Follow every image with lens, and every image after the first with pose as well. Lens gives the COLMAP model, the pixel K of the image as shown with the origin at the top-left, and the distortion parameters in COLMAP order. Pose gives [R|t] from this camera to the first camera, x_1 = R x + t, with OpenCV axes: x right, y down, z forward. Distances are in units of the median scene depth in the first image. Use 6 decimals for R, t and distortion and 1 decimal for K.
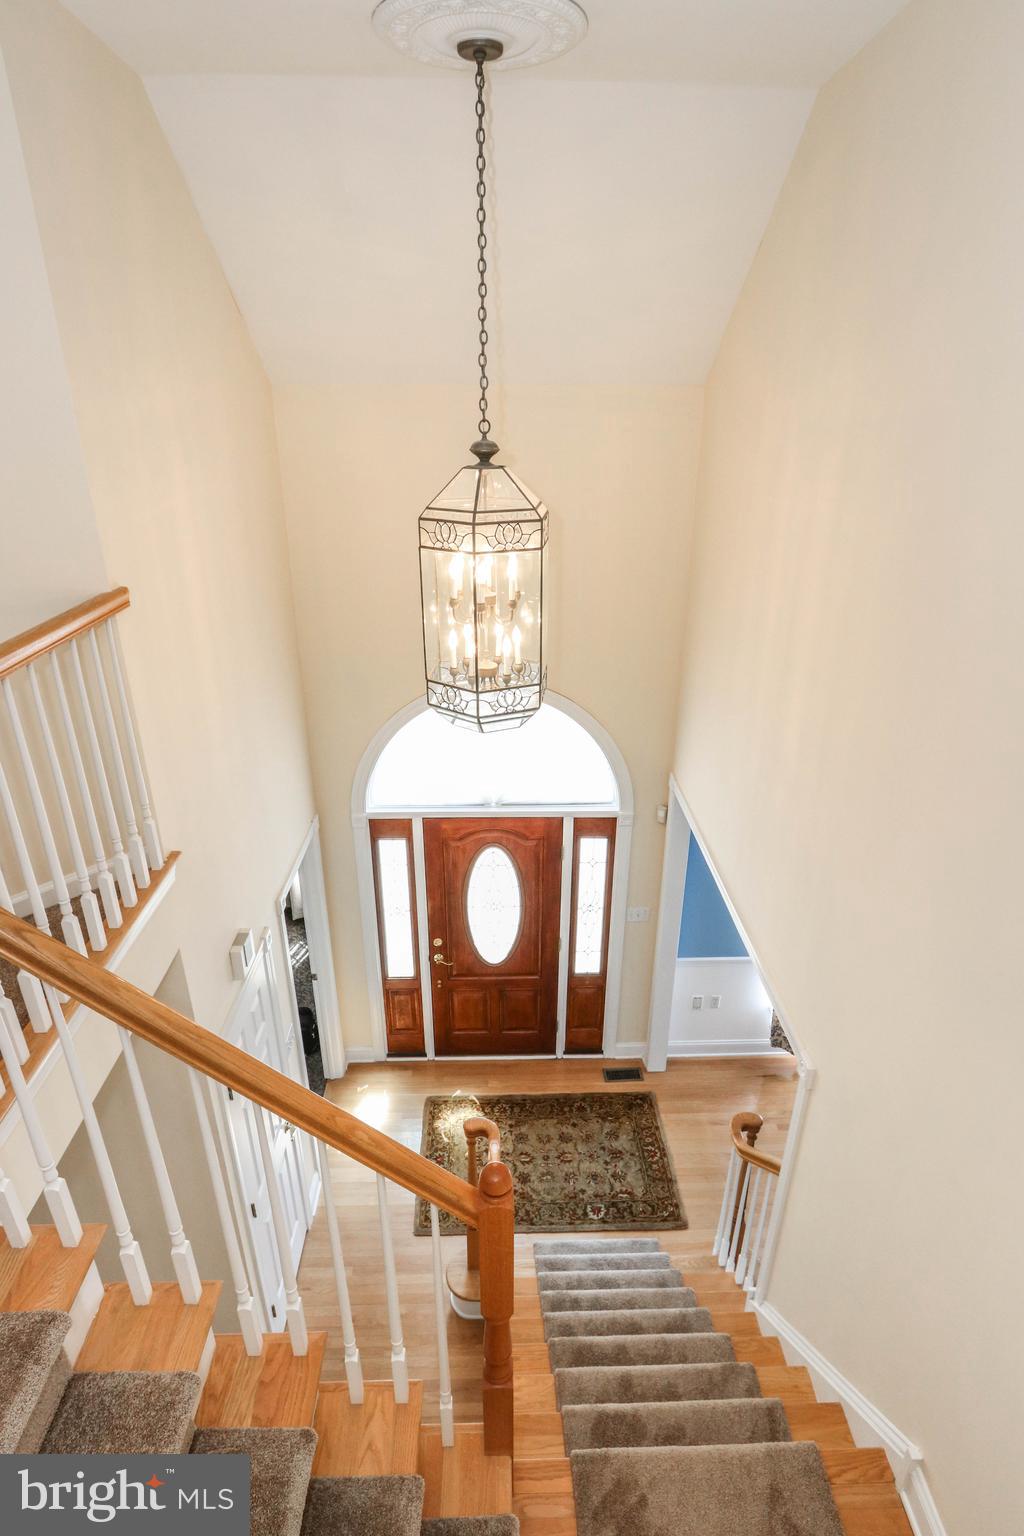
lens RADIAL K [[828.6, 0, 515.3], [0, 828.6, 773.6], [0, 0, 1]] dist [-0.000239, 0.000001]
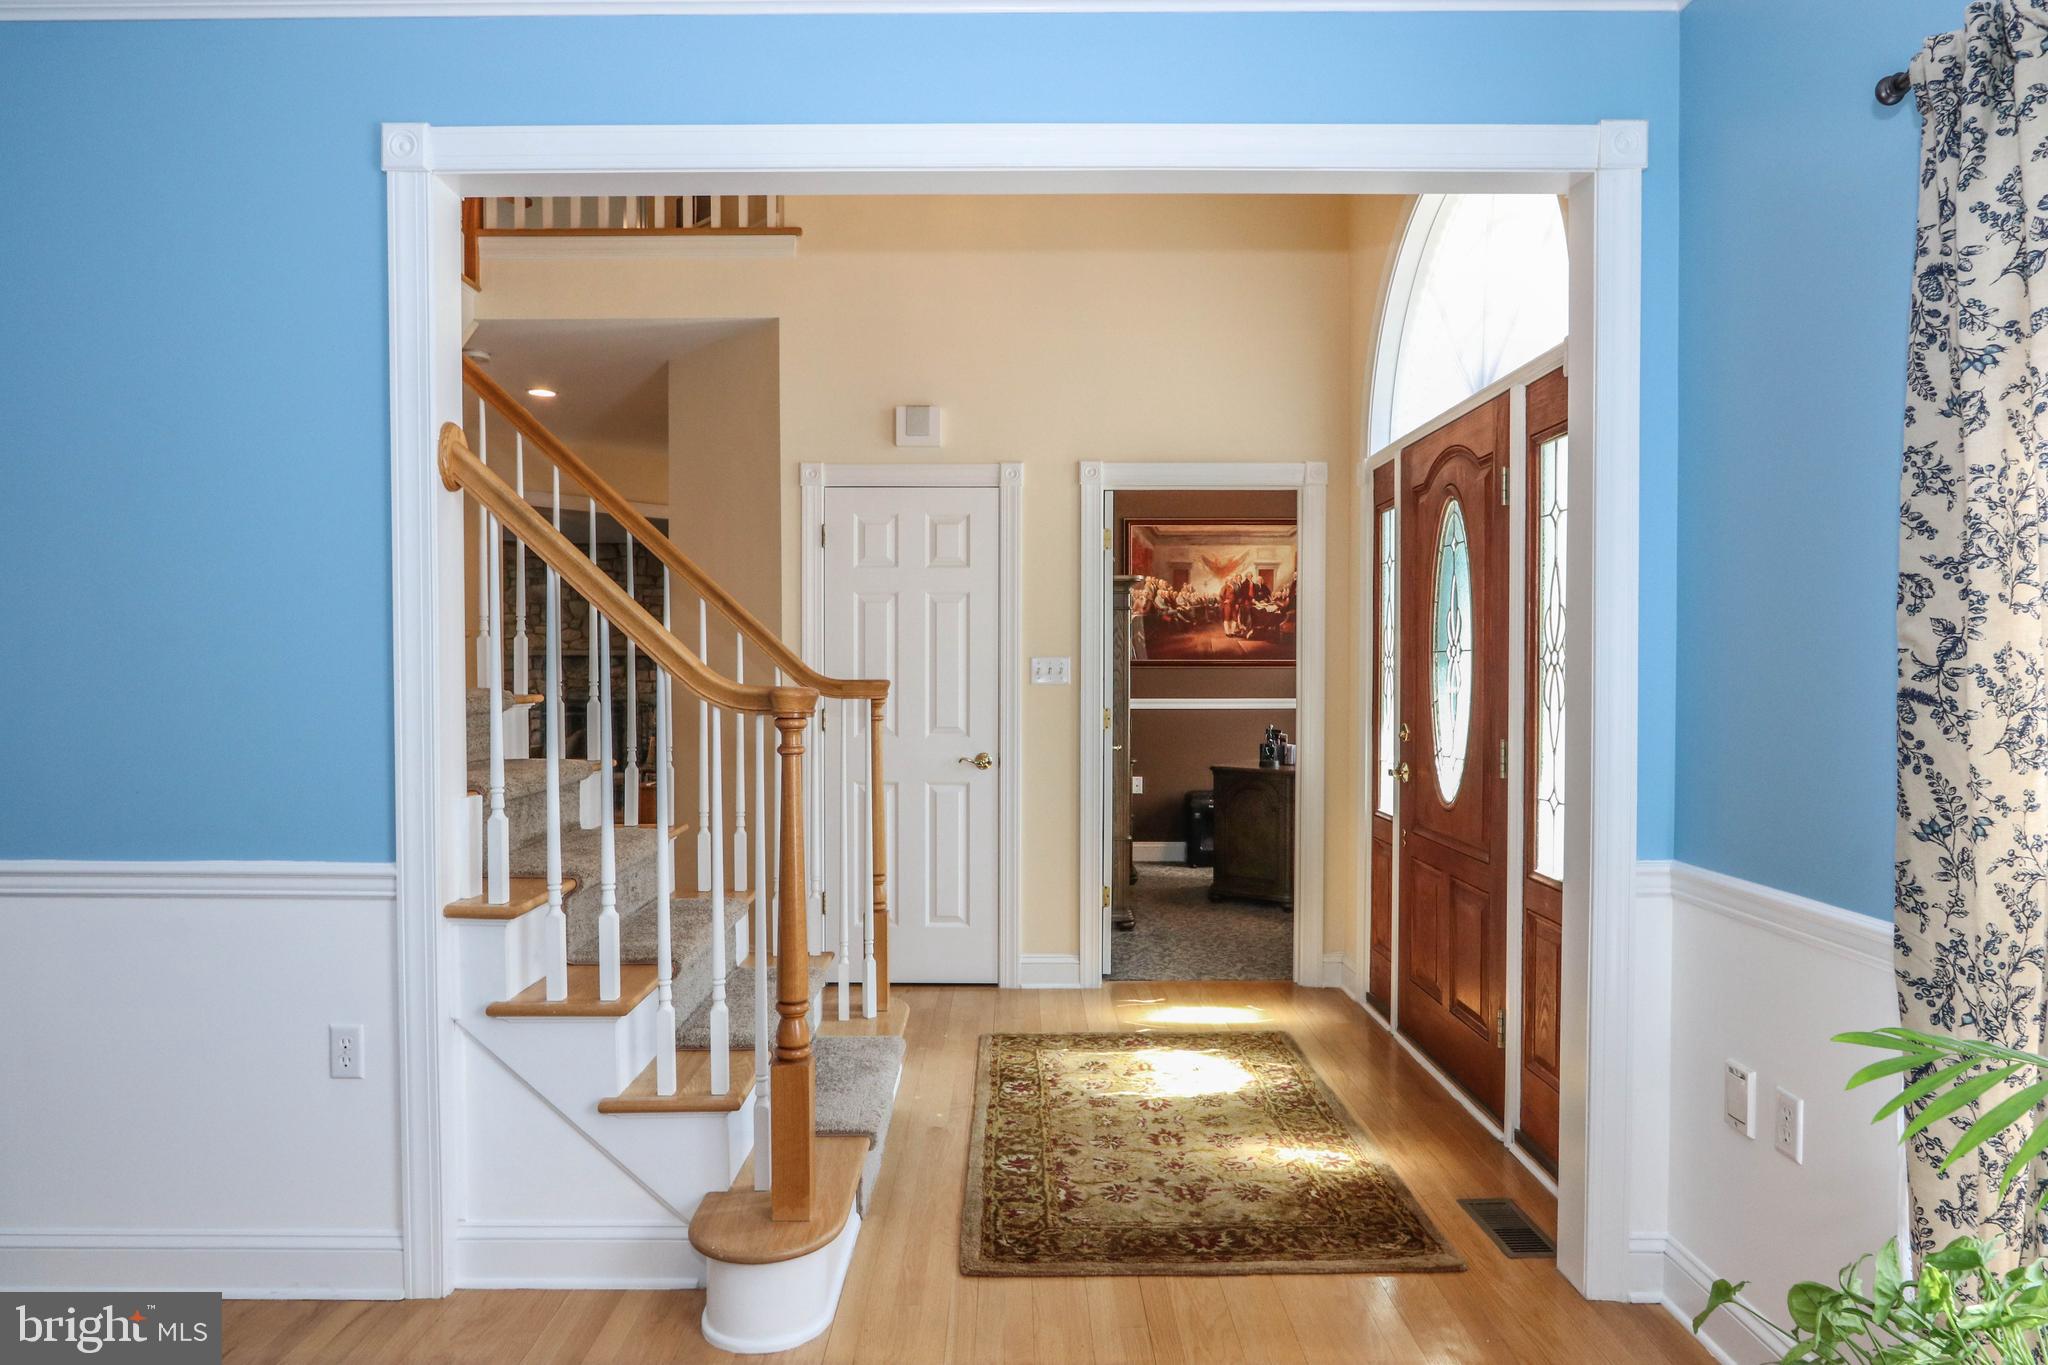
lens RADIAL K [[1204.3, 0, 1021.7], [0, 1204.3, 680.7], [0, 0, 1]] dist [-0.019470, 0.002469]
pose [[-0.031568, -0.002104, -0.999499, 0.686312], [-0.406588, 0.913546, 0.010919, 0.286934], [0.913066, 0.406730, -0.029694, 0.890605]]
